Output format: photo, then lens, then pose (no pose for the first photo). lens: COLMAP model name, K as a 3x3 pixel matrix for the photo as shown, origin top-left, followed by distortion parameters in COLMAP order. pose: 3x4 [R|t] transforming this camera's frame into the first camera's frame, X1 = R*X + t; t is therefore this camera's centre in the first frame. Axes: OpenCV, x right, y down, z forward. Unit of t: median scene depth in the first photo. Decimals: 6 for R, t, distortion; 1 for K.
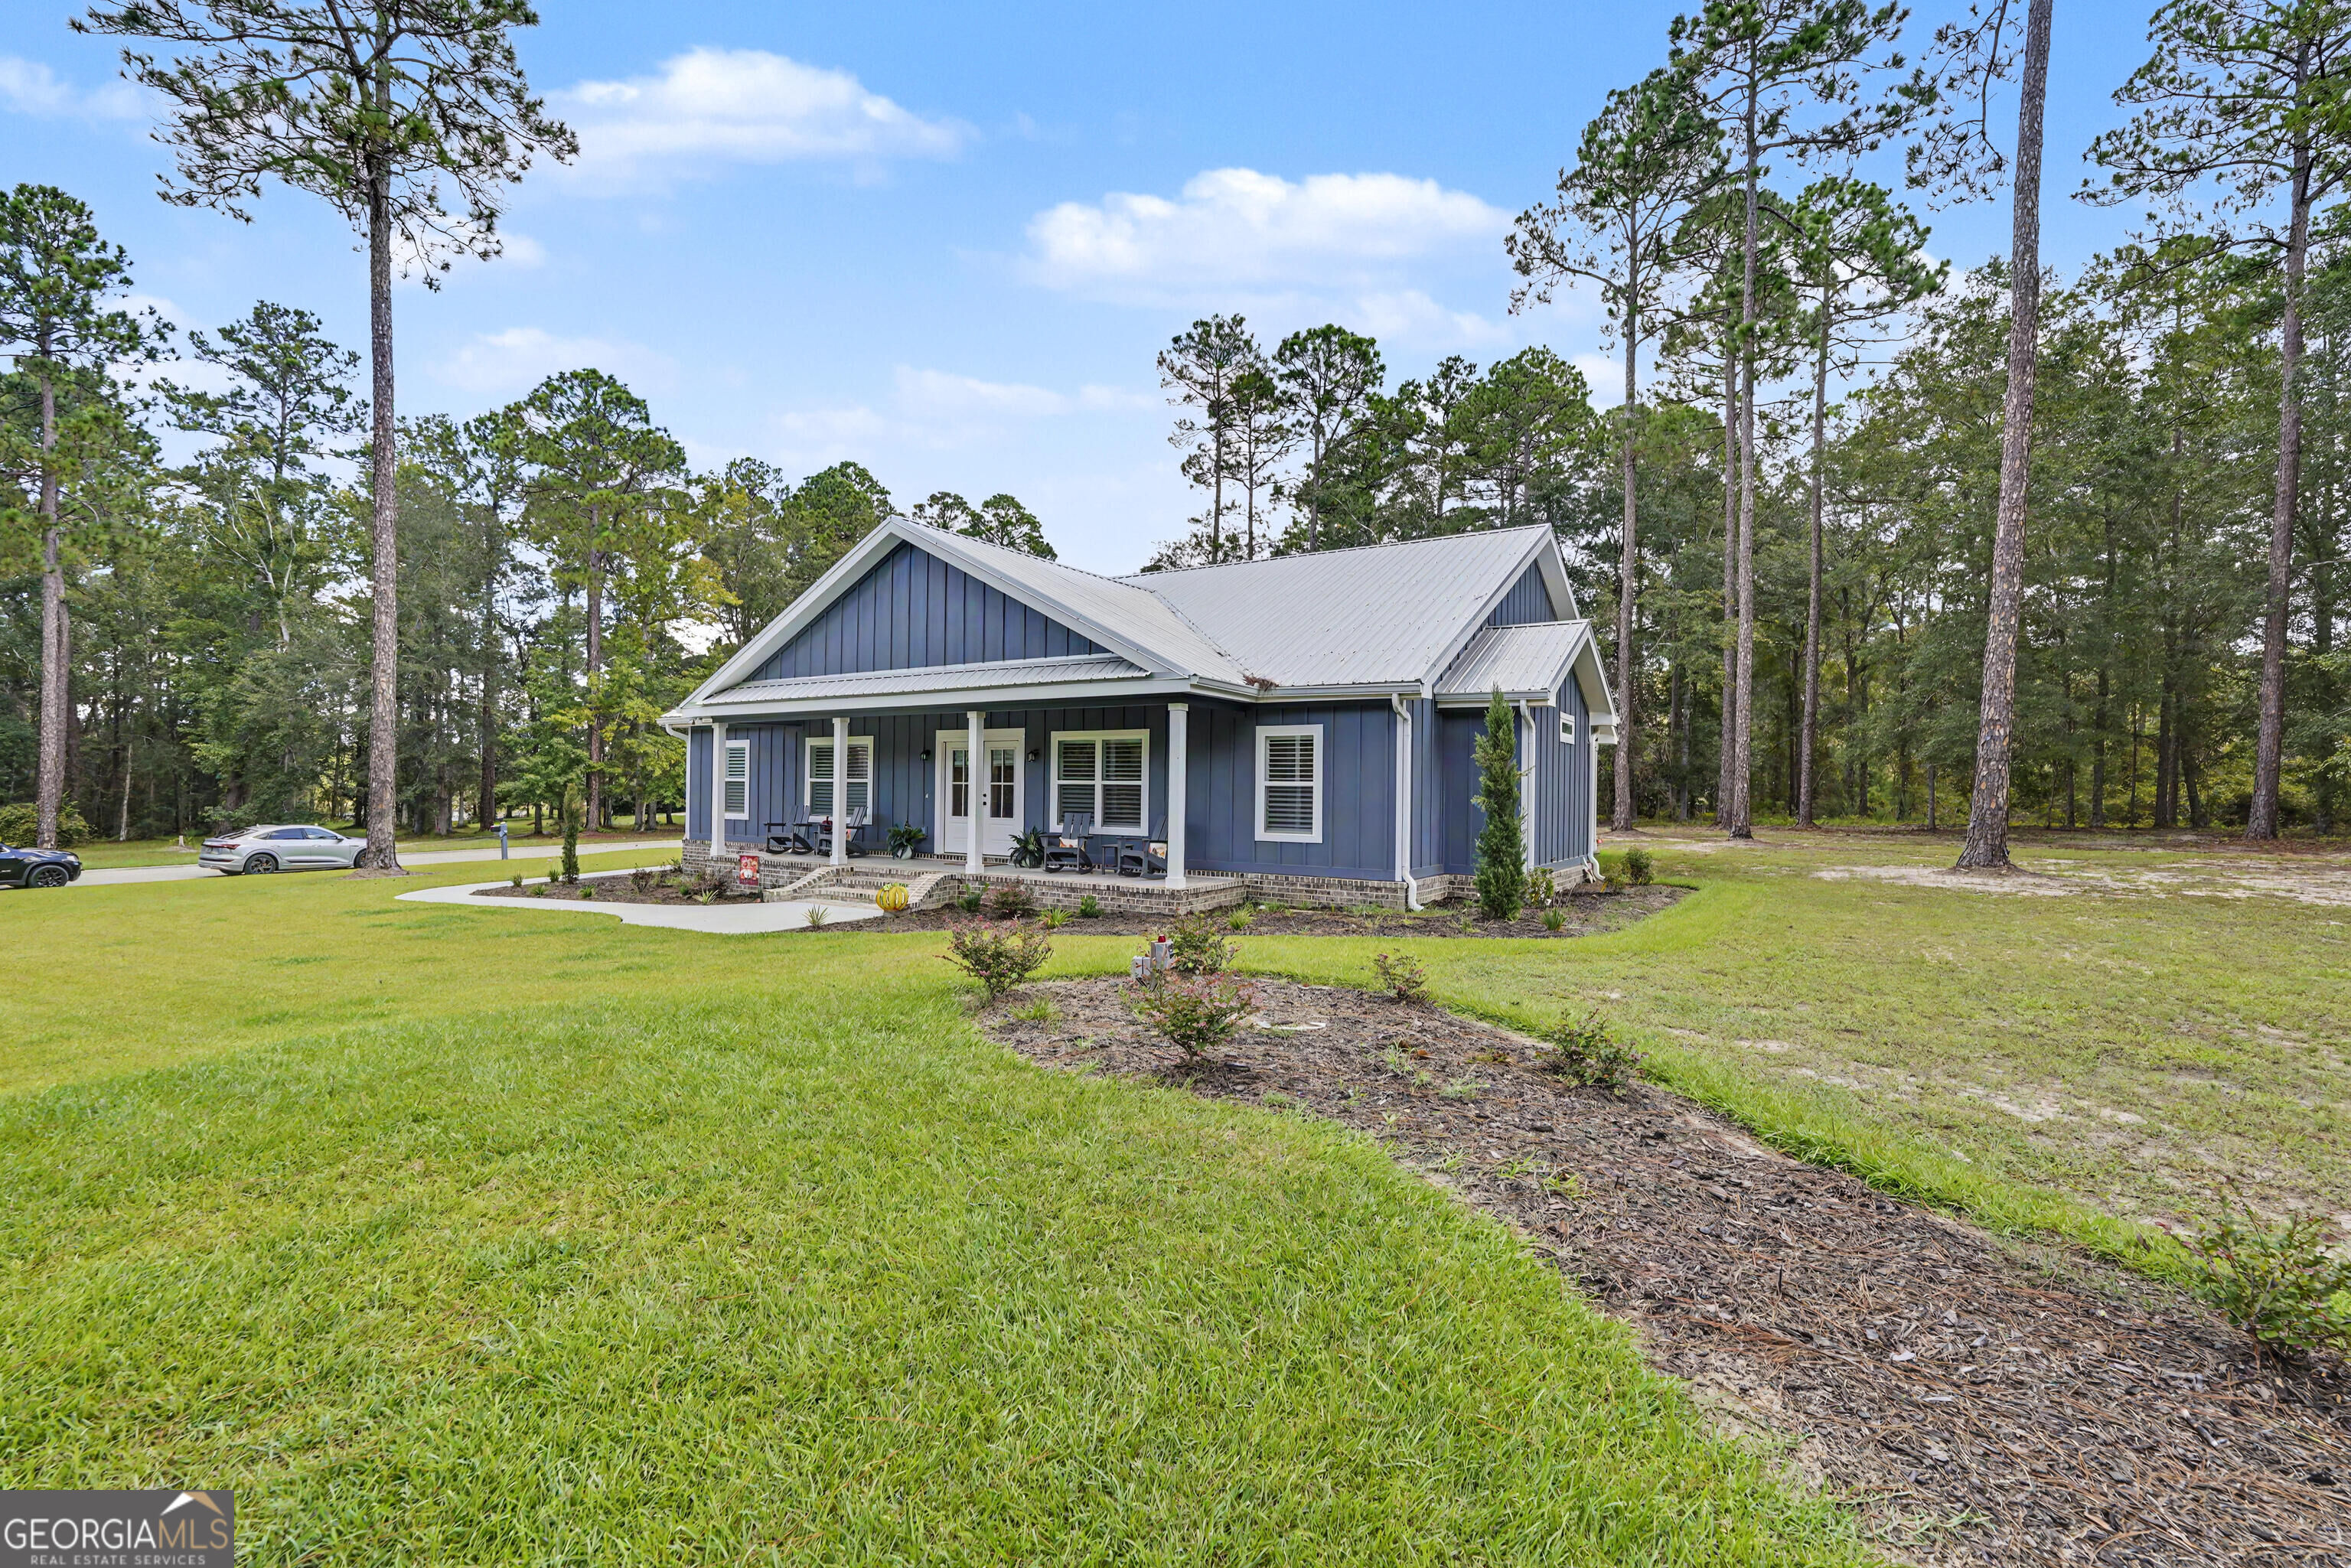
lens RADIAL K [[1078.1, 0, 1164.4], [0, 1078.1, 786.6], [0, 0, 1]] dist [-0.000395, 0.001864]
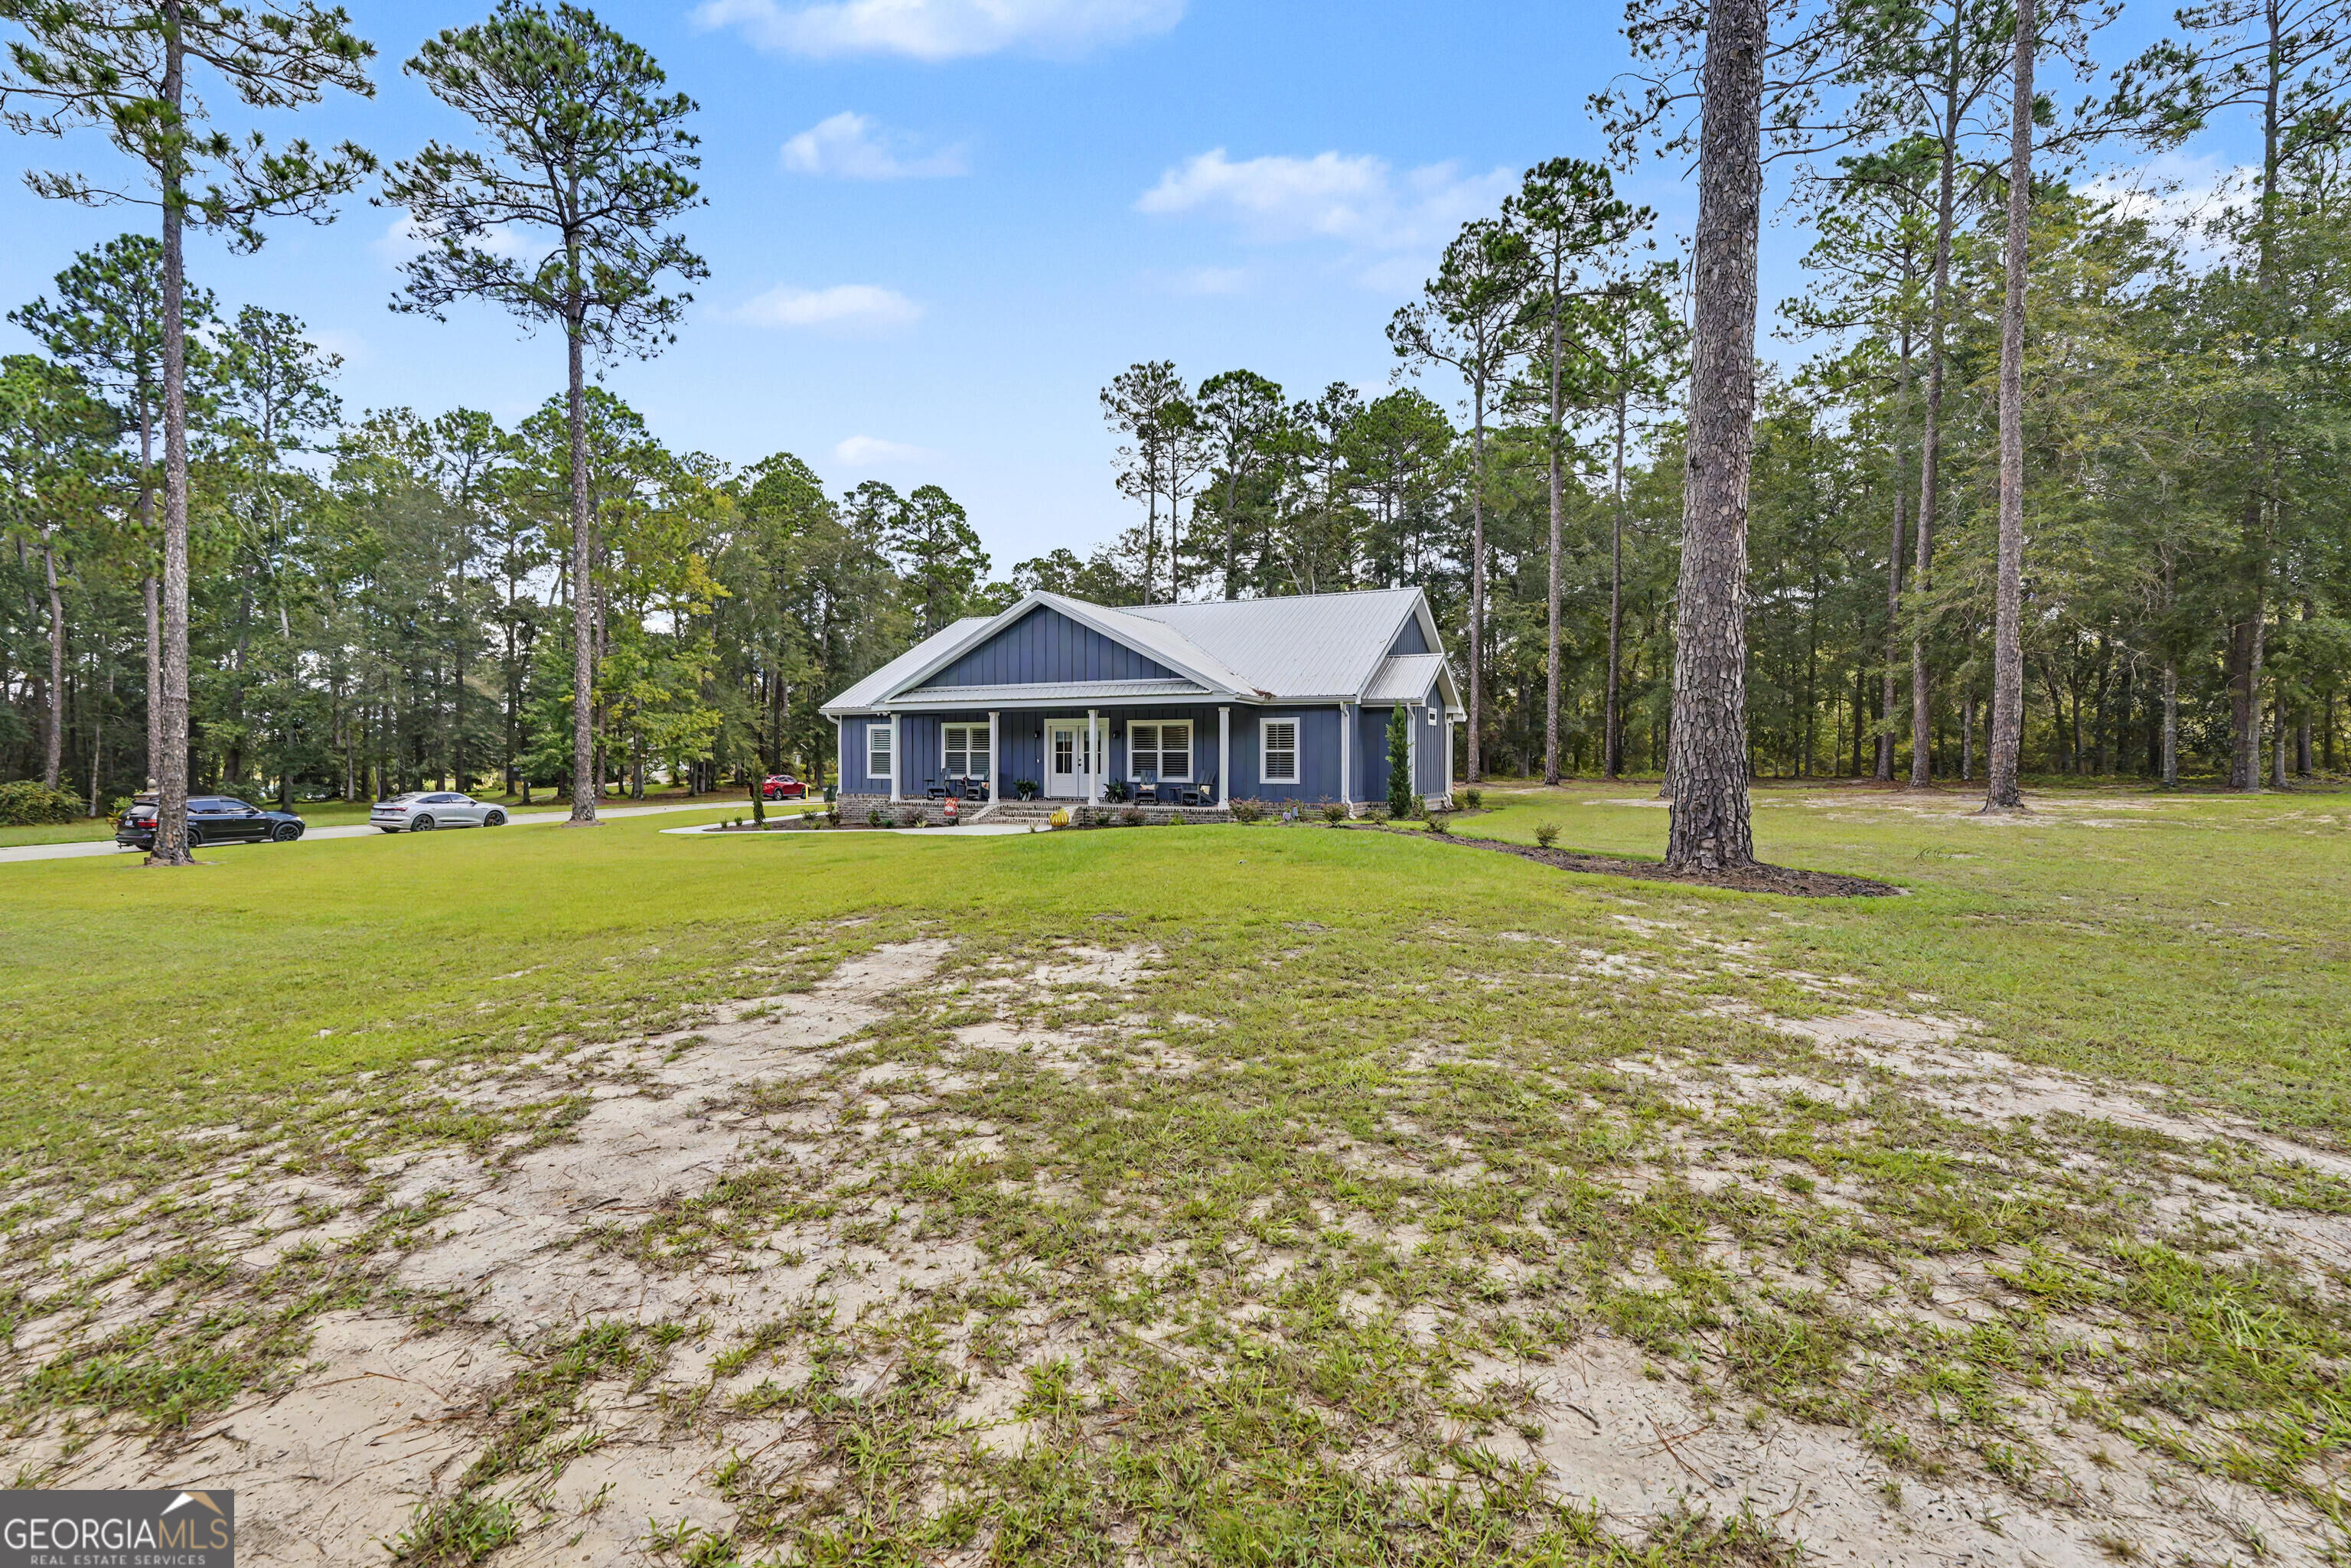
lens RADIAL K [[1078.1, 0, 1174.1], [0, 1078.1, 782.5], [0, 0, 1]] dist [-0.000395, 0.001864]
pose [[0.992728, -0.013092, 0.119667, -0.124203], [0.009907, 0.999582, 0.027176, -0.000285], [-0.119973, -0.025793, 0.992442, -0.337786]]
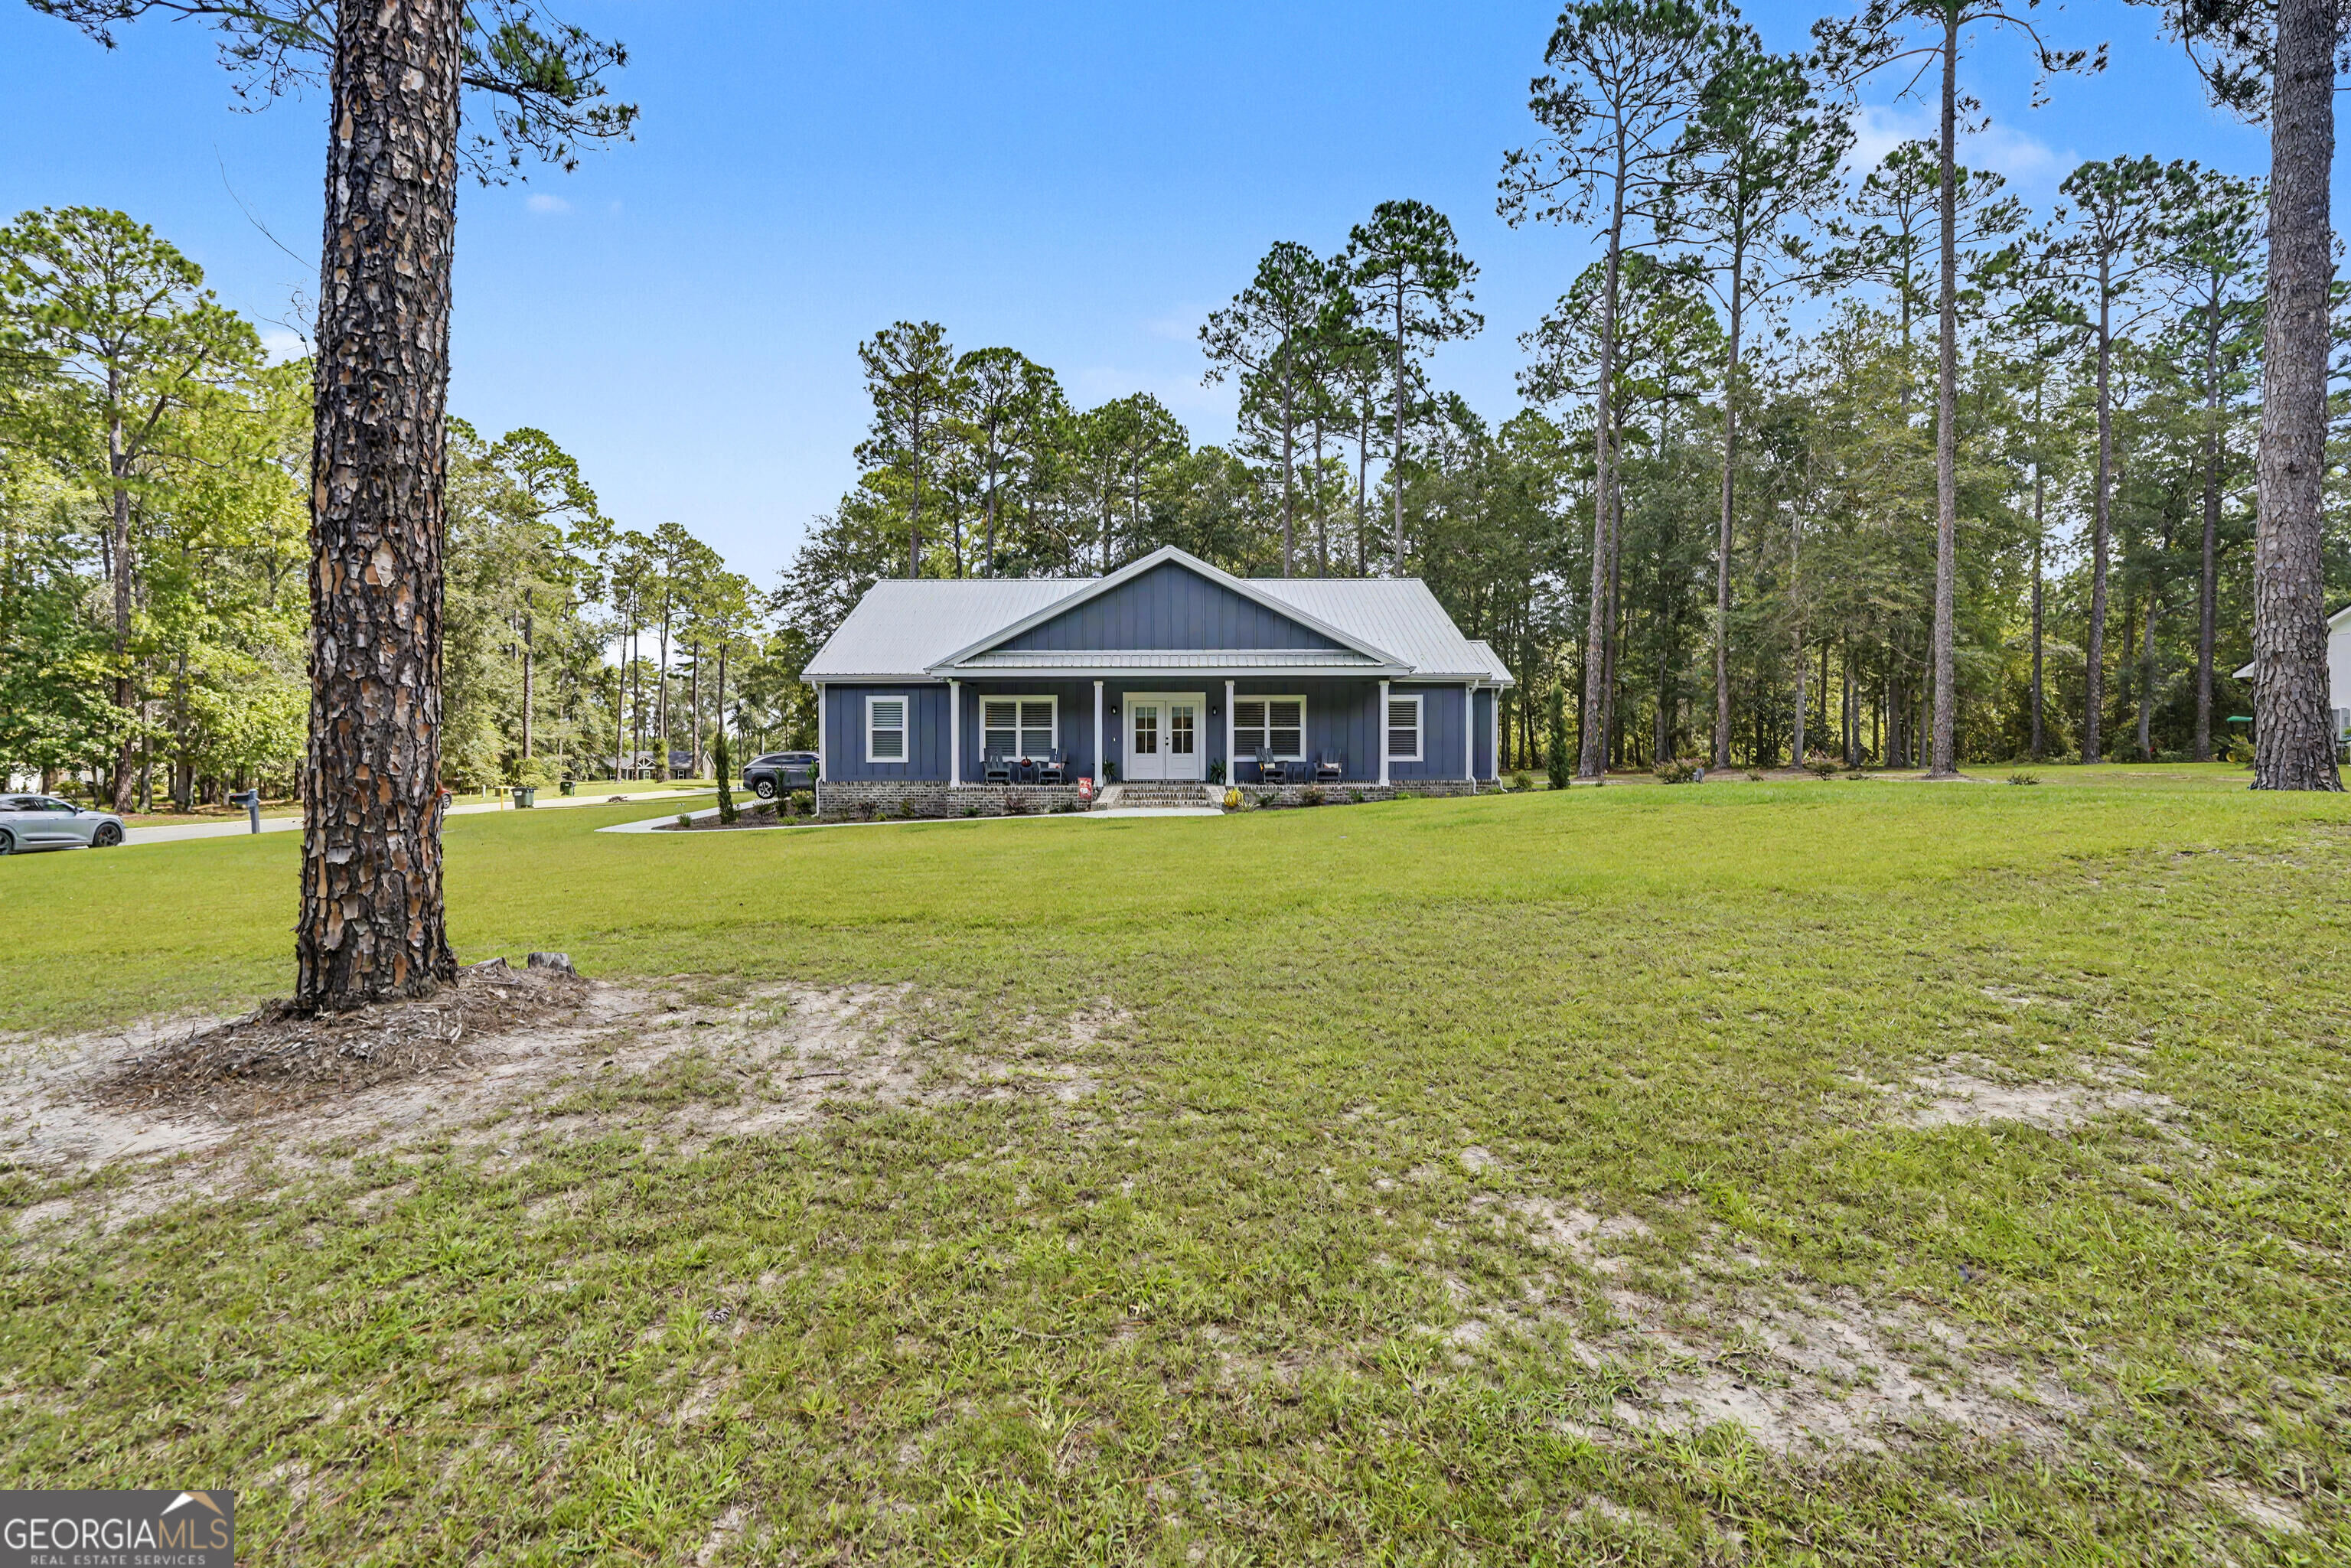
lens RADIAL K [[1078.1, 0, 1190.2], [0, 1078.1, 774.6], [0, 0, 1]] dist [-0.000395, 0.001864]
pose [[0.846038, -0.016875, 0.532855, -0.516272], [0.010401, 0.999831, 0.015150, 0.019815], [-0.533020, -0.007275, 0.846071, -0.136482]]
